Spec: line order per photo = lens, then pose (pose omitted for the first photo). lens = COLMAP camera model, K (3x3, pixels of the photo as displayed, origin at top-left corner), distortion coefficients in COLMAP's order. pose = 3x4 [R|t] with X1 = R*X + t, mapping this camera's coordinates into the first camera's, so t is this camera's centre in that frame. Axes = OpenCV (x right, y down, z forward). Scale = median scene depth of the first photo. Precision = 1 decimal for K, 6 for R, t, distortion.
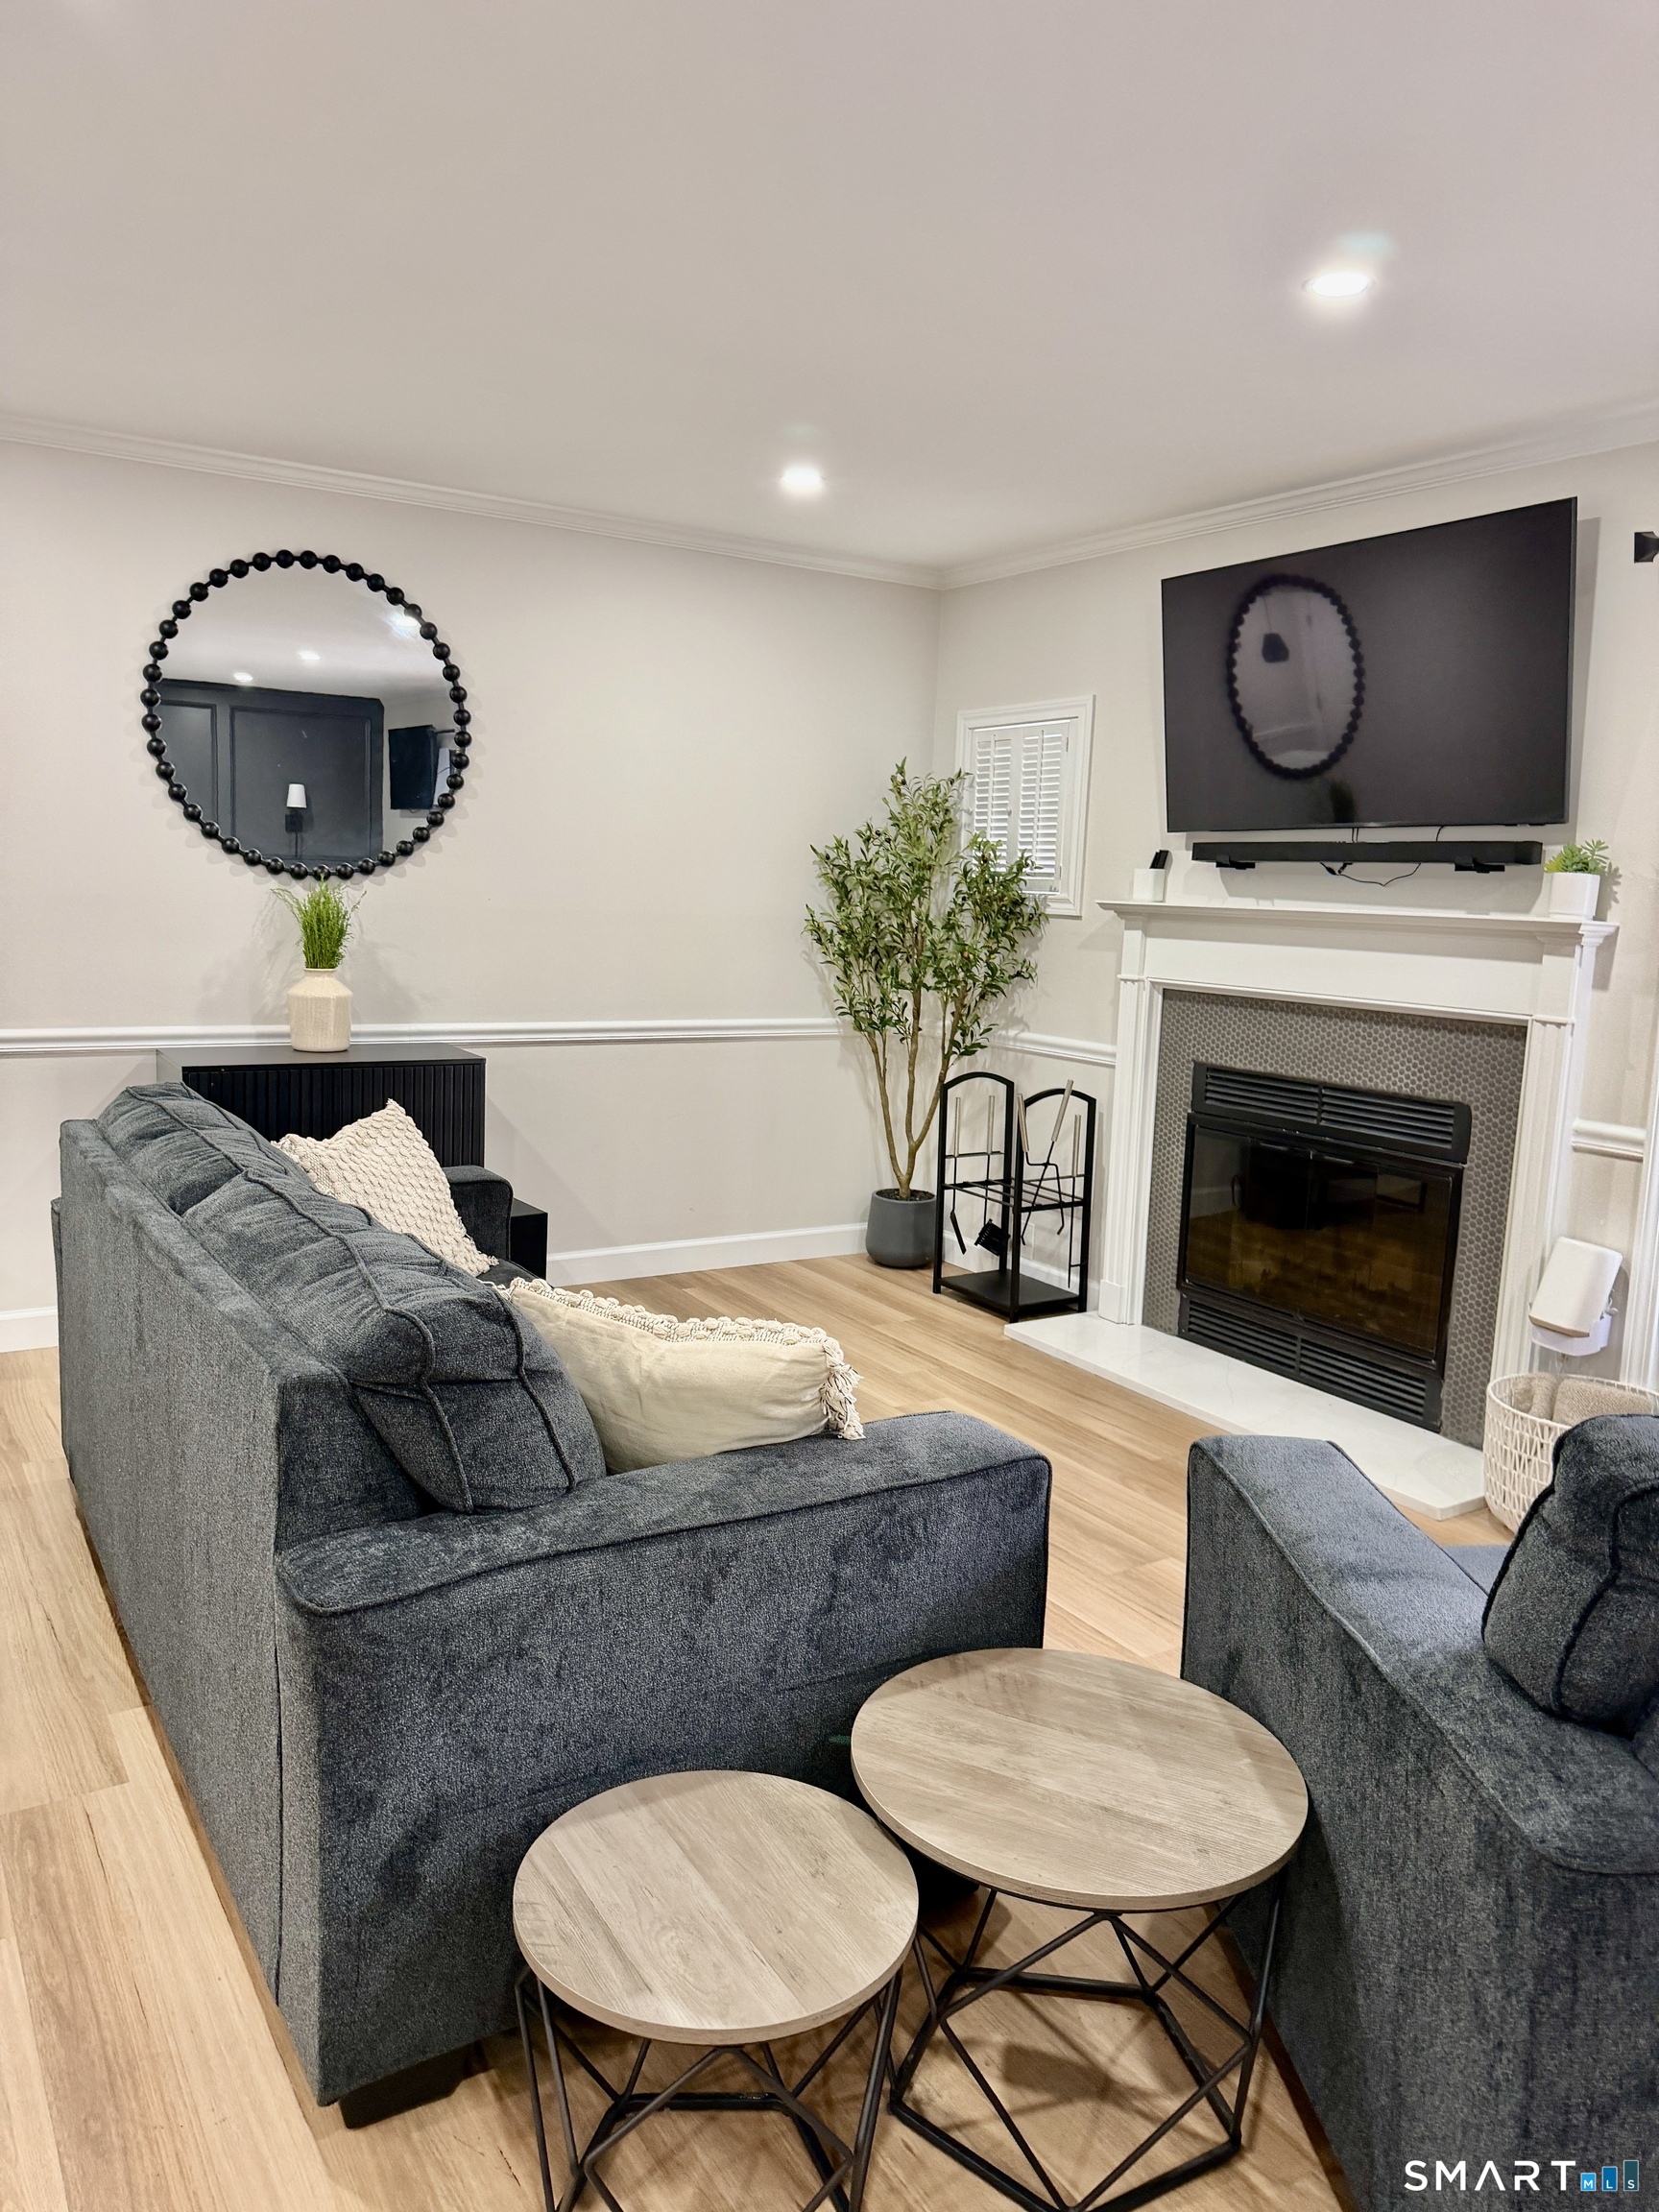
lens RADIAL K [[1543.1, 0, 834.1], [0, 1543.1, 1100.7], [0, 0, 1]] dist [0.069416, -0.085895]
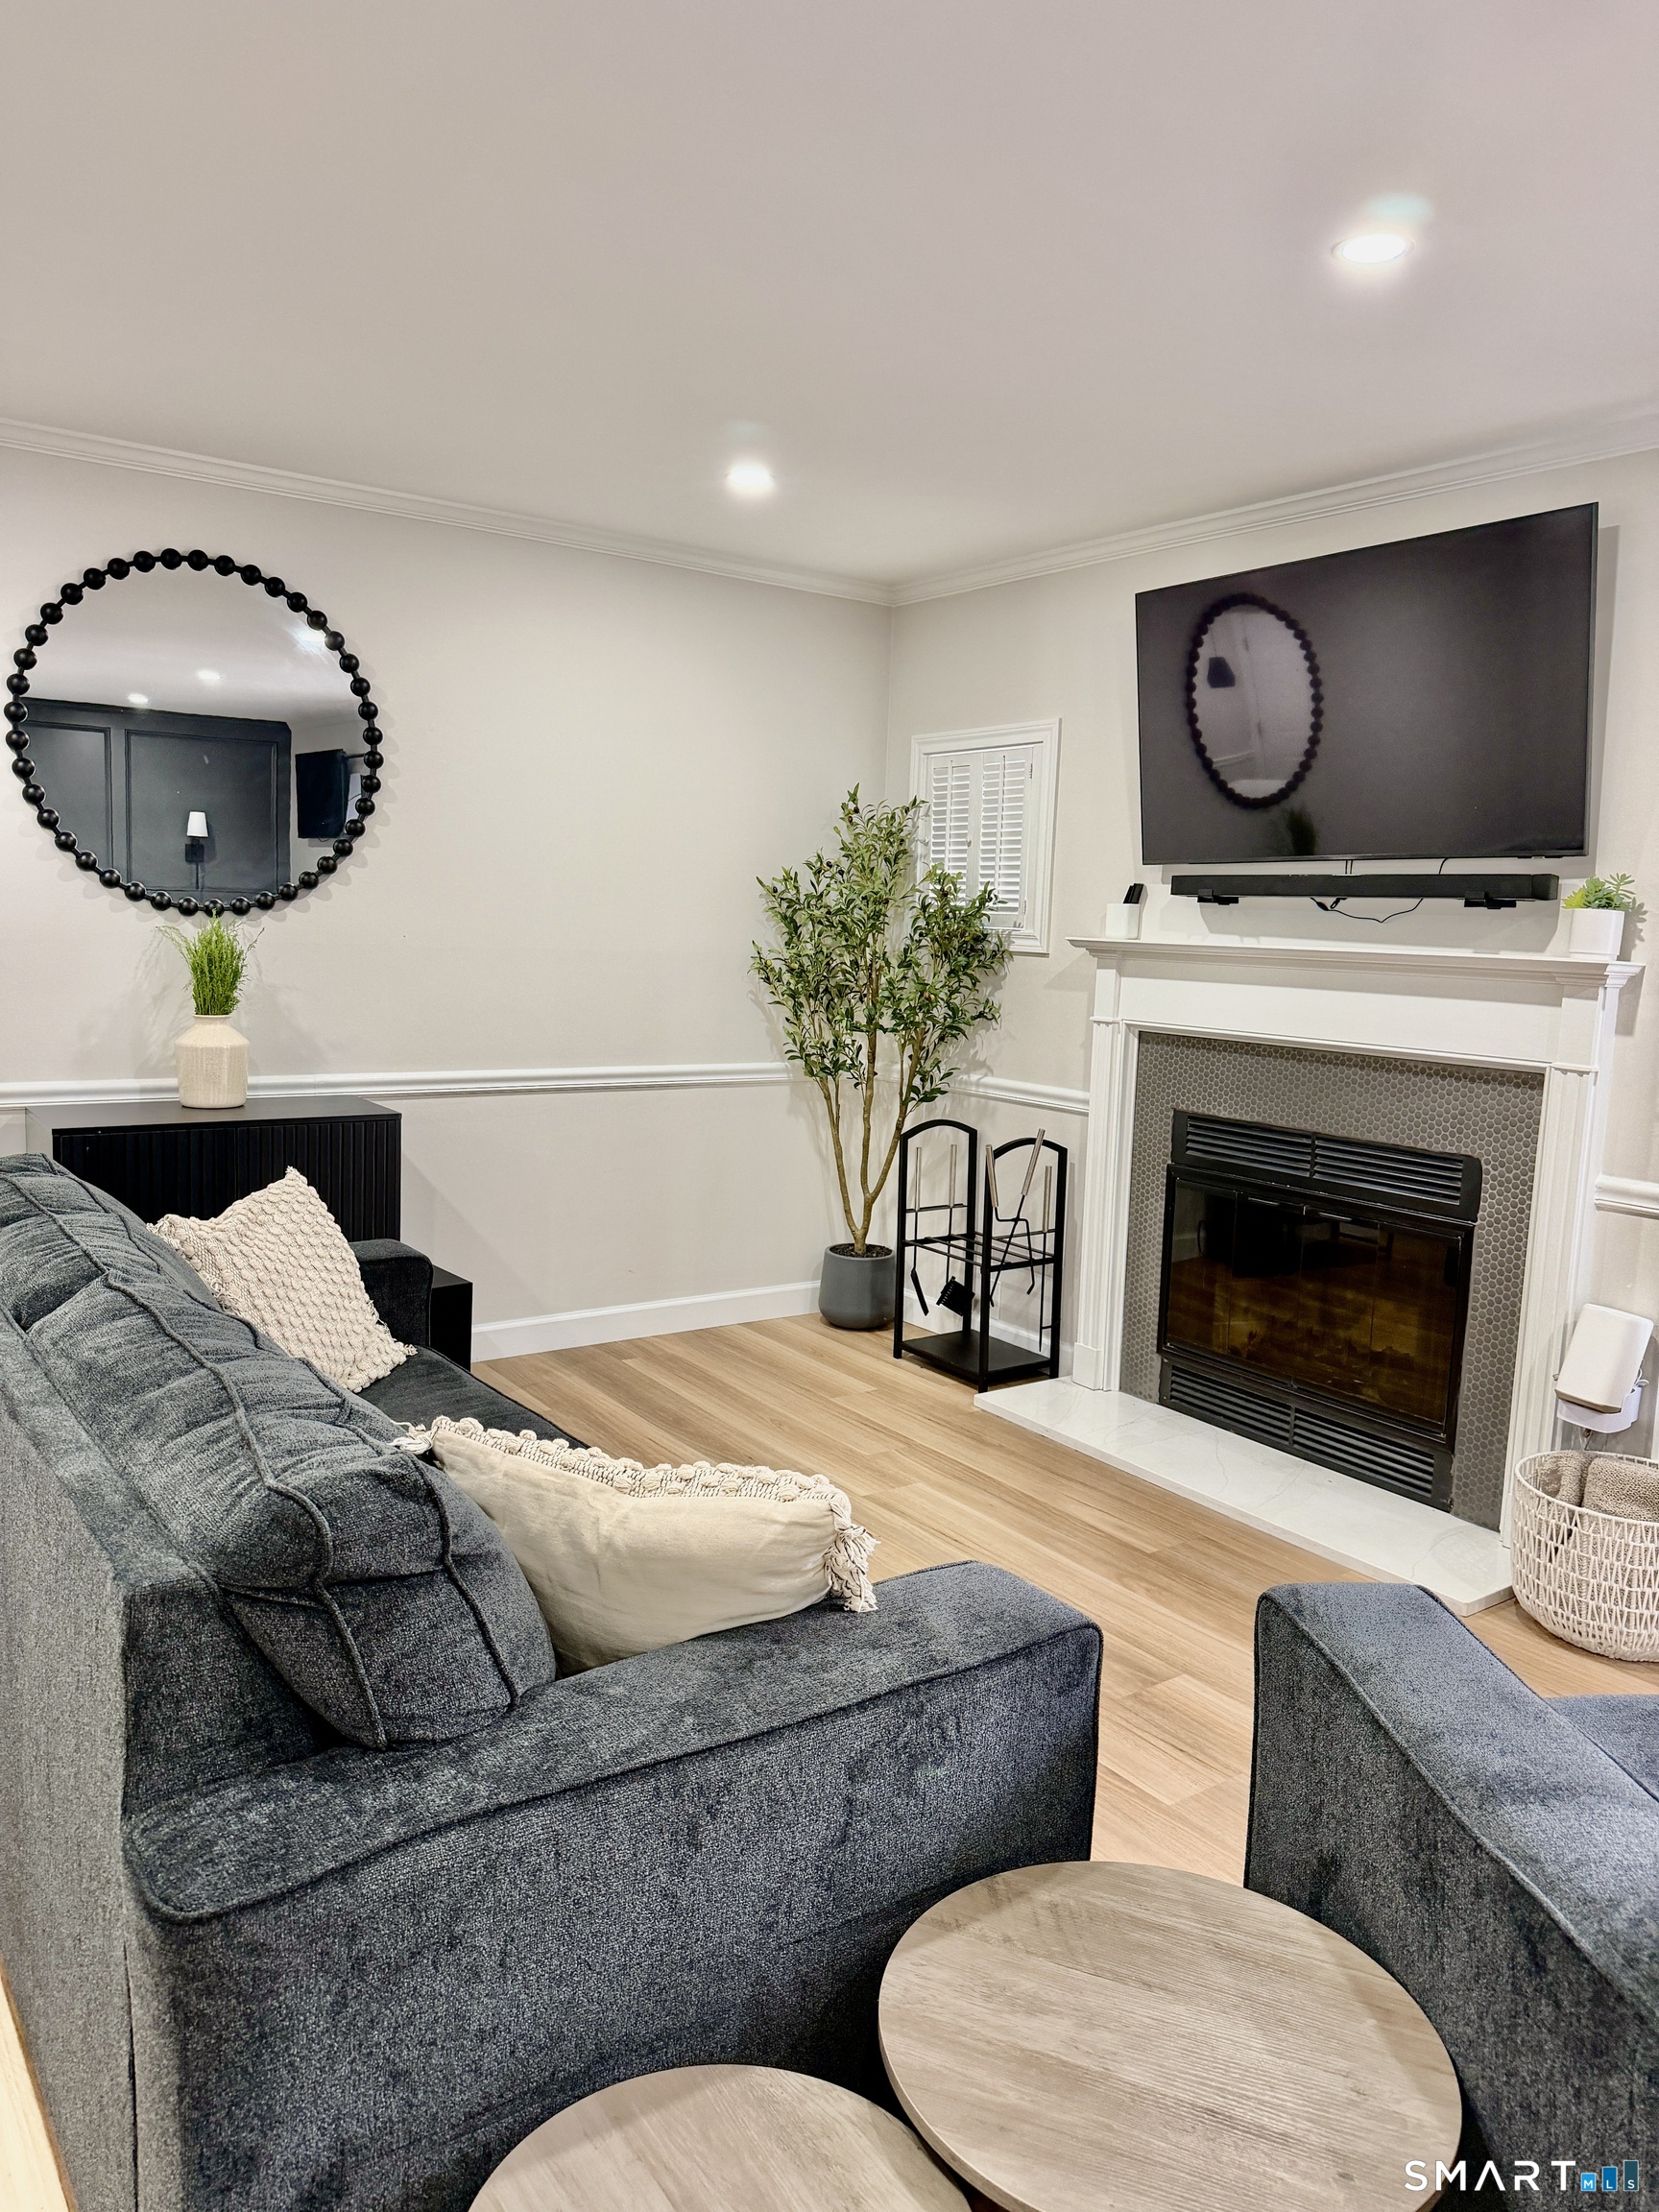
lens RADIAL K [[1543.1, 0, 858.1], [0, 1543.1, 1114.2], [0, 0, 1]] dist [0.069416, -0.085895]
pose [[0.997894, -0.009358, 0.064183, -0.021104], [0.010014, 0.999901, -0.009902, -0.017770], [-0.064084, 0.010524, 0.997889, 0.096026]]
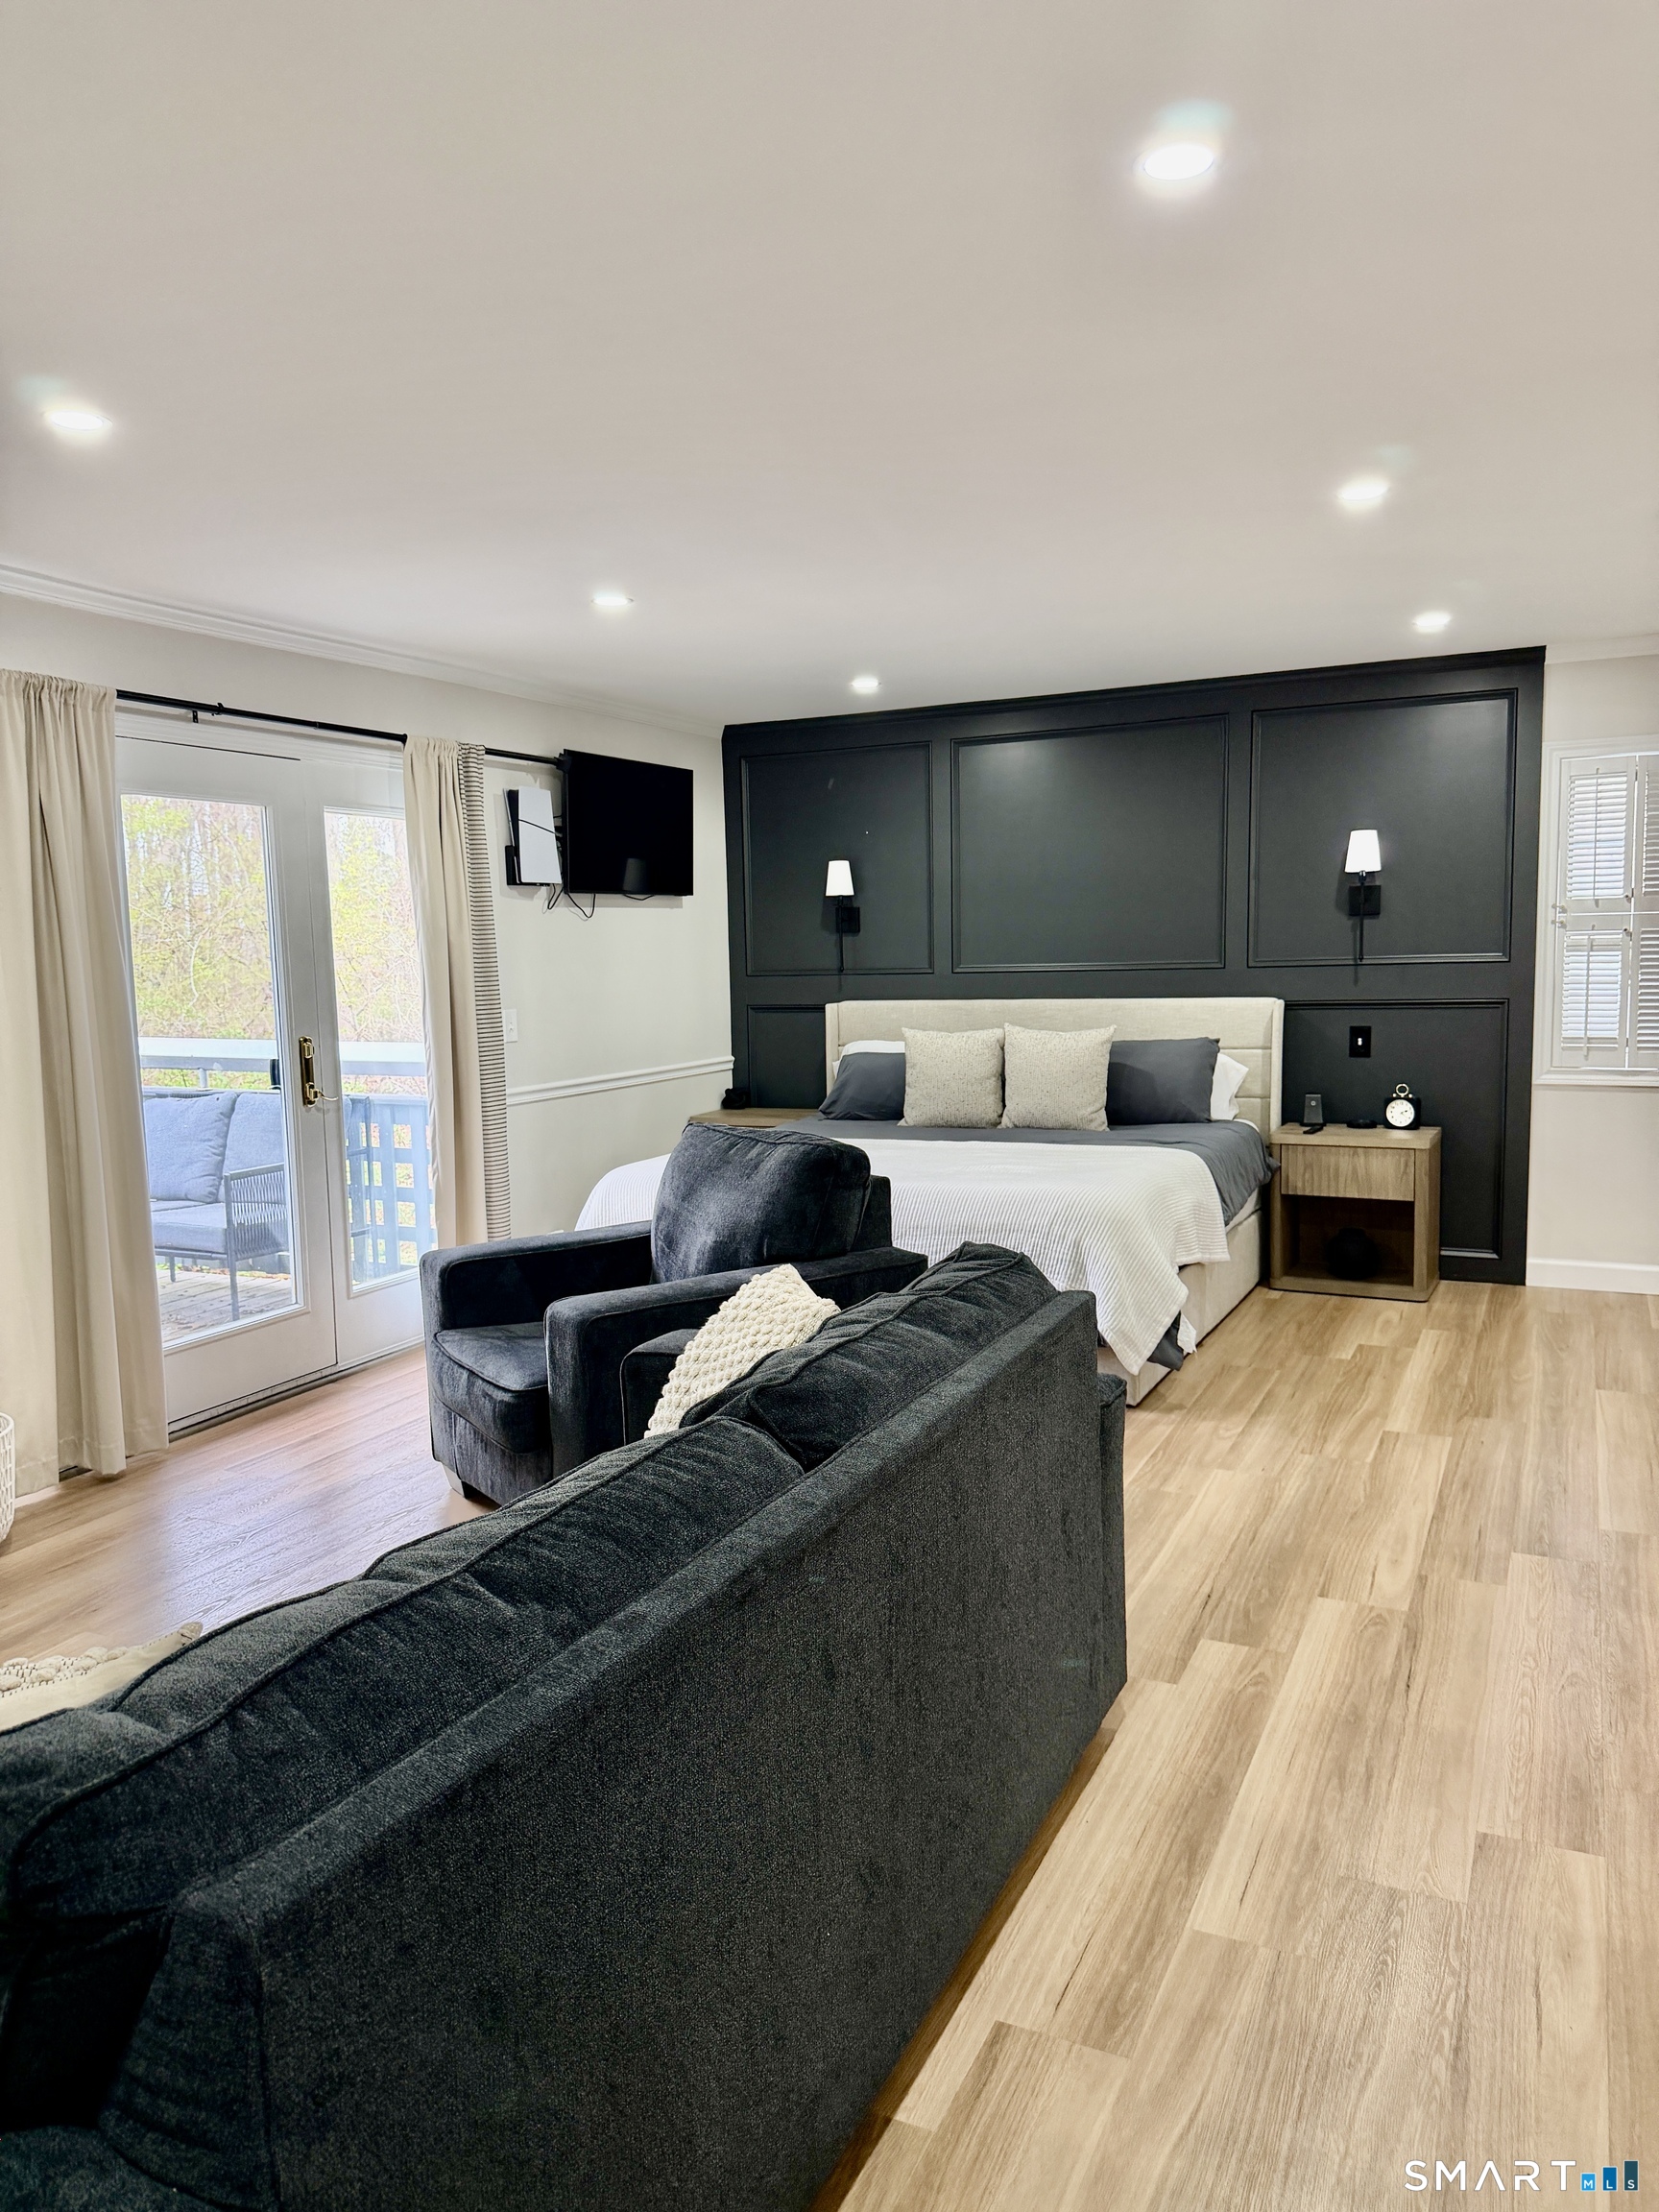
lens RADIAL K [[1543.1, 0, 831.8], [0, 1543.1, 1115.9], [0, 0, 1]] dist [0.069416, -0.085895]
pose [[-0.520837, -0.115666, 0.845784, -0.657376], [0.124042, 0.970008, 0.209040, -0.150957], [-0.844596, 0.213788, -0.490869, 0.848512]]
